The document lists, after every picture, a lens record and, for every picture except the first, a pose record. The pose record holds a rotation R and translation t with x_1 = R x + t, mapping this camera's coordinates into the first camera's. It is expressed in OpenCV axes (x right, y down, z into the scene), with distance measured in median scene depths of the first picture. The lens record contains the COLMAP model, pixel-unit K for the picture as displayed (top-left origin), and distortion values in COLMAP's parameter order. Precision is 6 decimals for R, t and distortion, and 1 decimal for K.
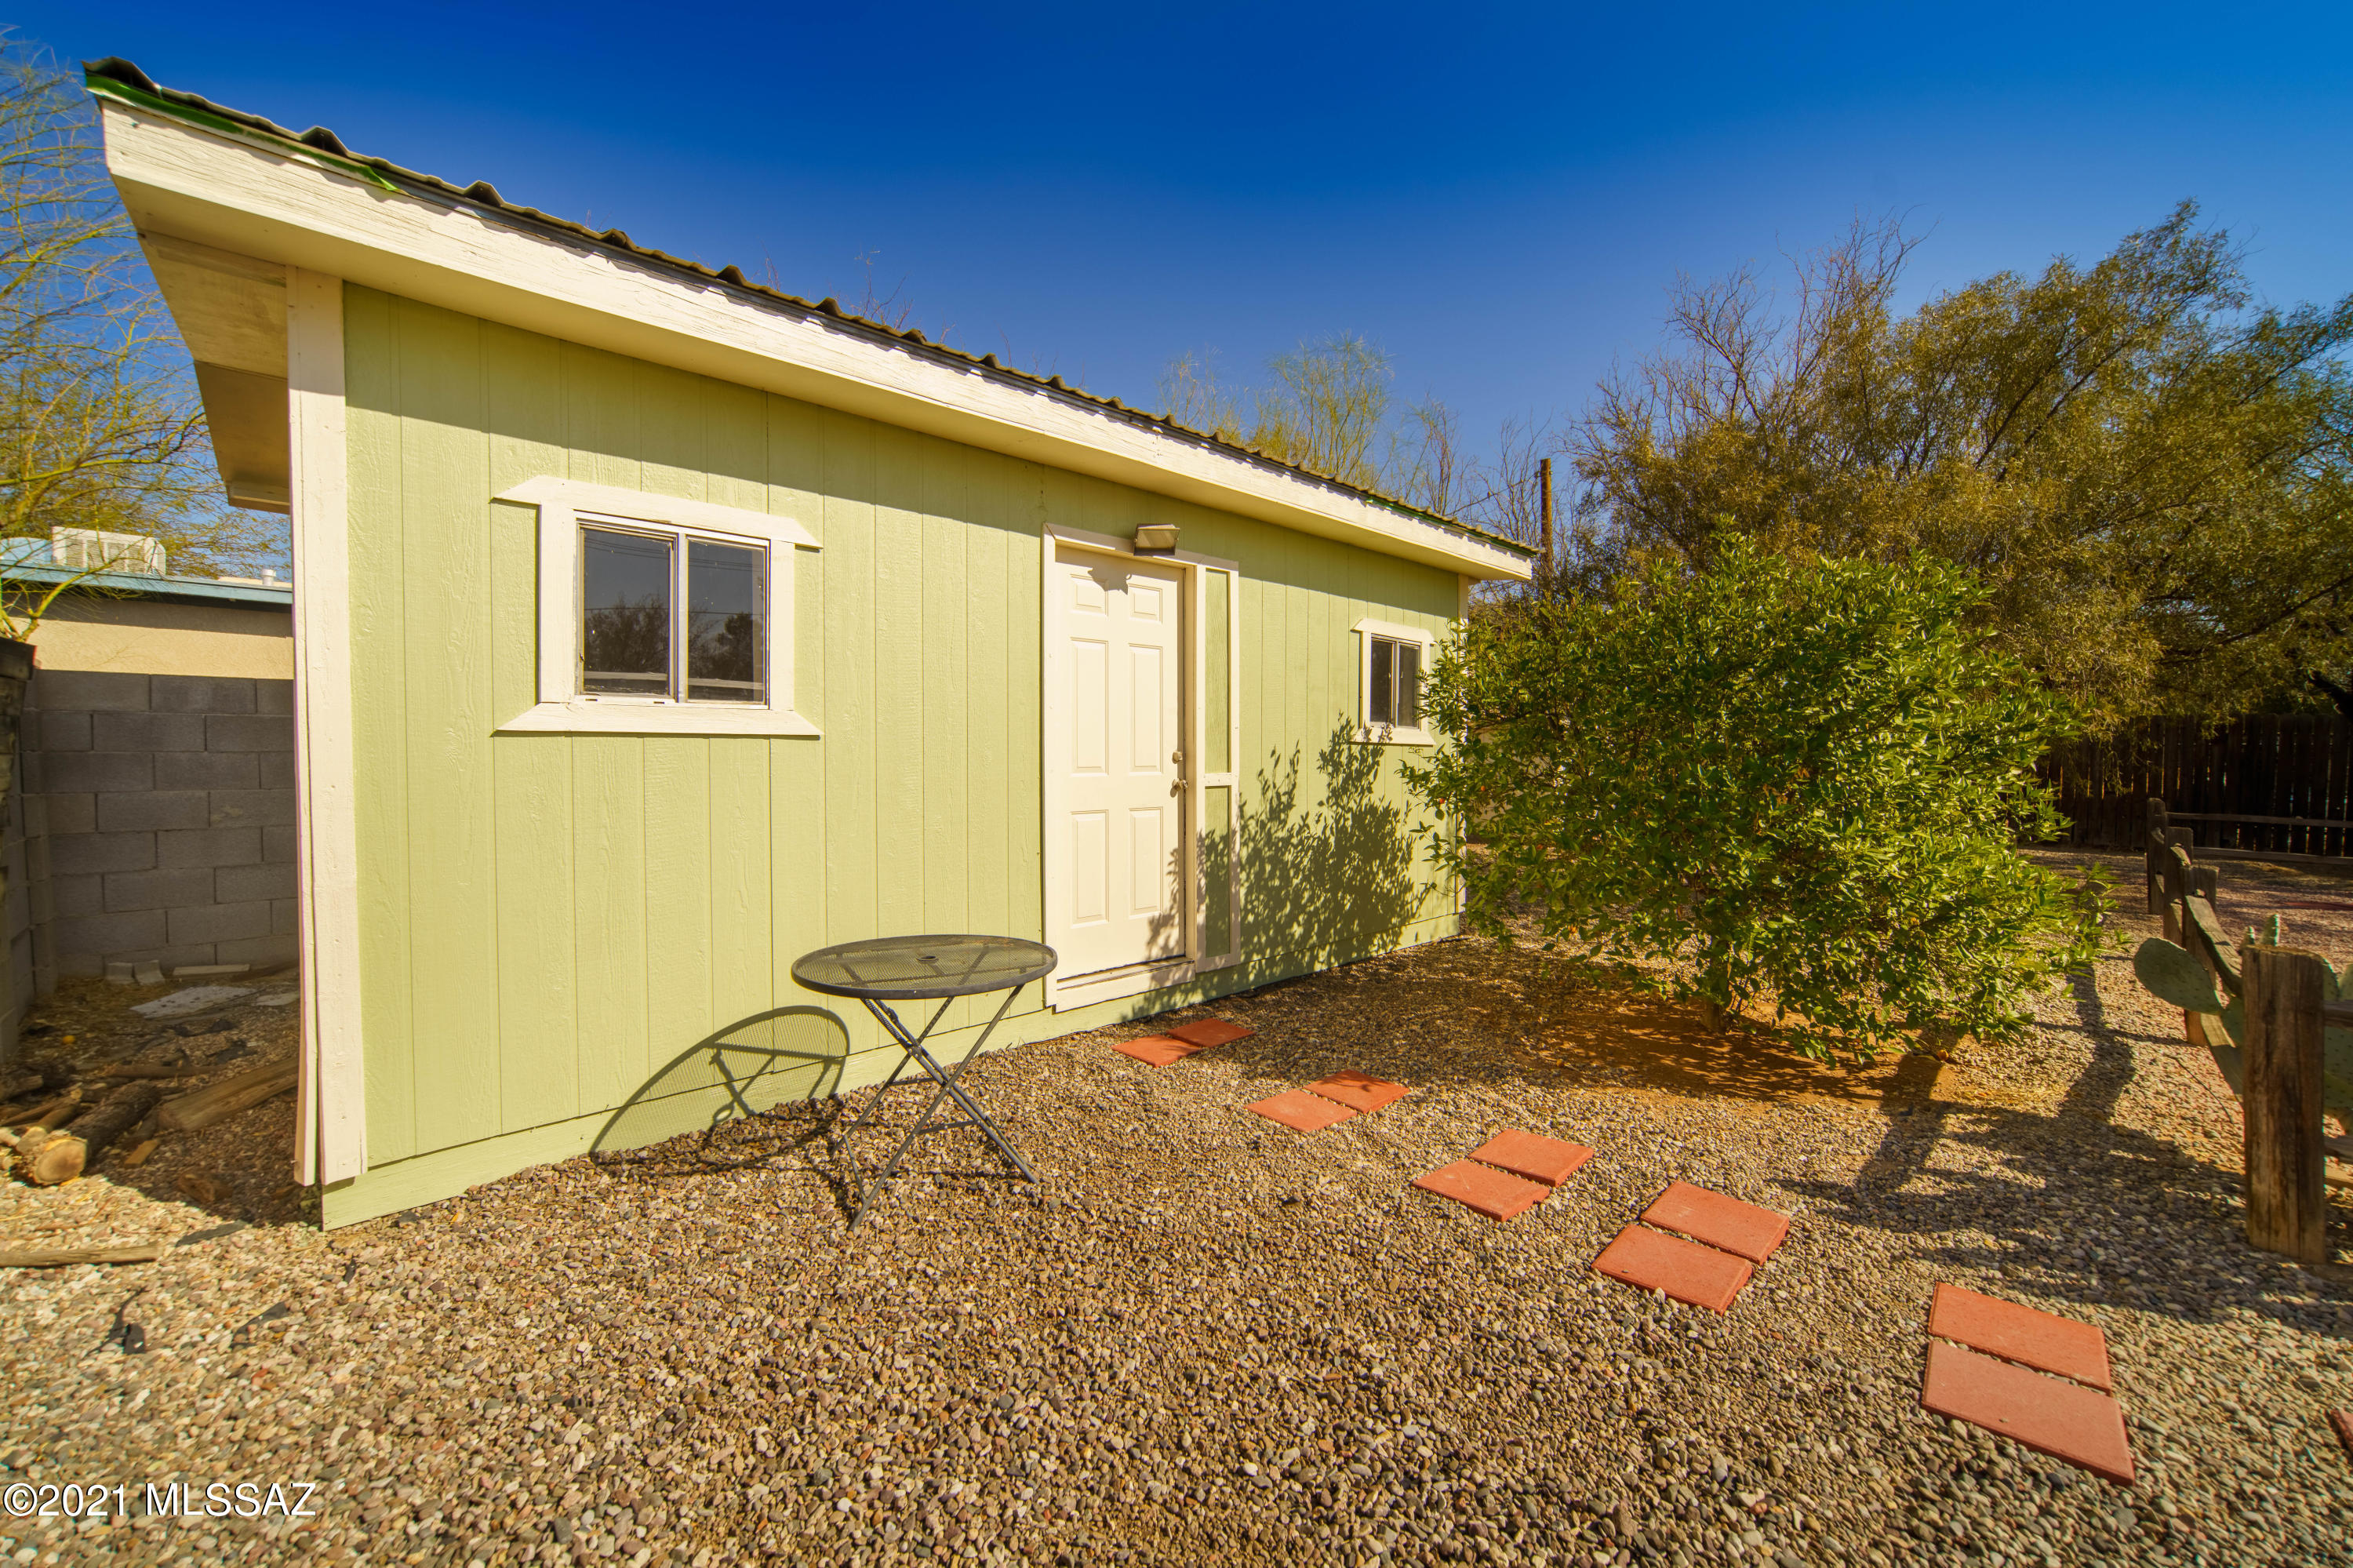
lens RADIAL K [[925.5, 0, 1187.5], [0, 925.5, 775.3], [0, 0, 1]] dist [-0.021379, 0.007151]
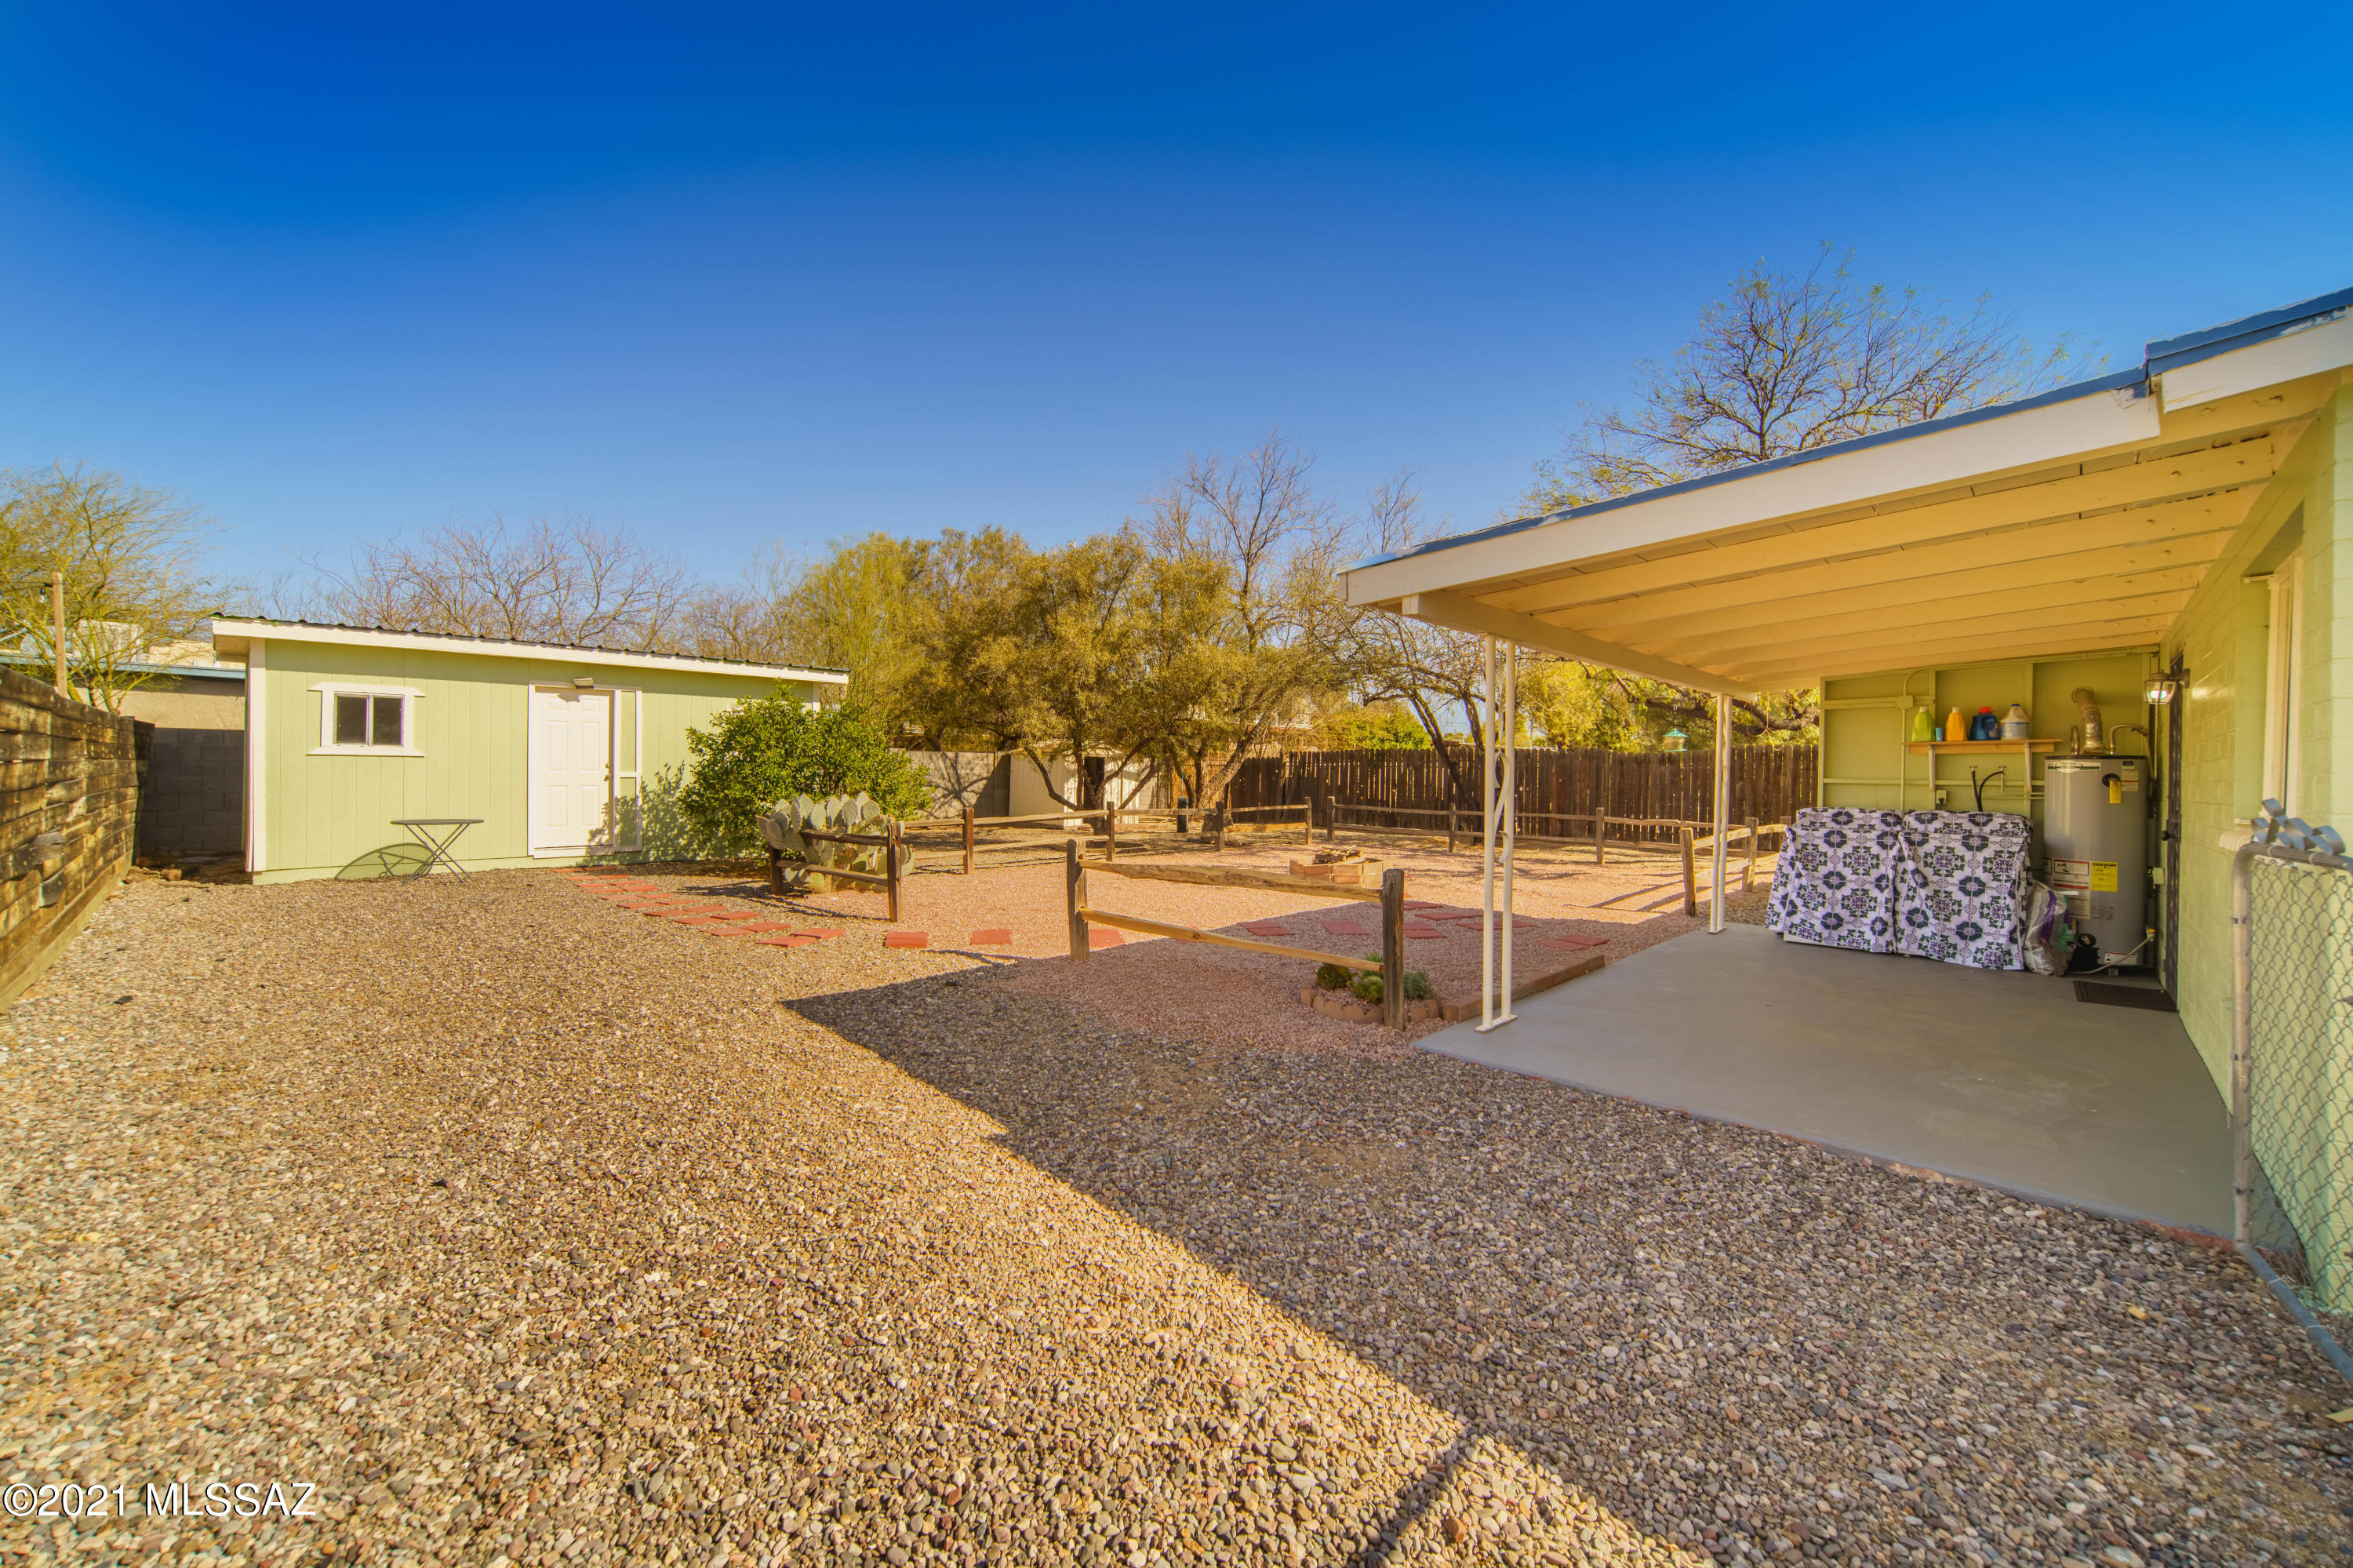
lens RADIAL K [[915.6, 0, 1172.8], [0, 915.6, 776.1], [0, 0, 1]] dist [-0.011986, 0.002763]
pose [[0.999552, 0.008135, 0.028817, 1.601855], [-0.007437, 0.999679, -0.024233, 0.062419], [-0.029005, 0.024007, 0.999291, -1.675549]]
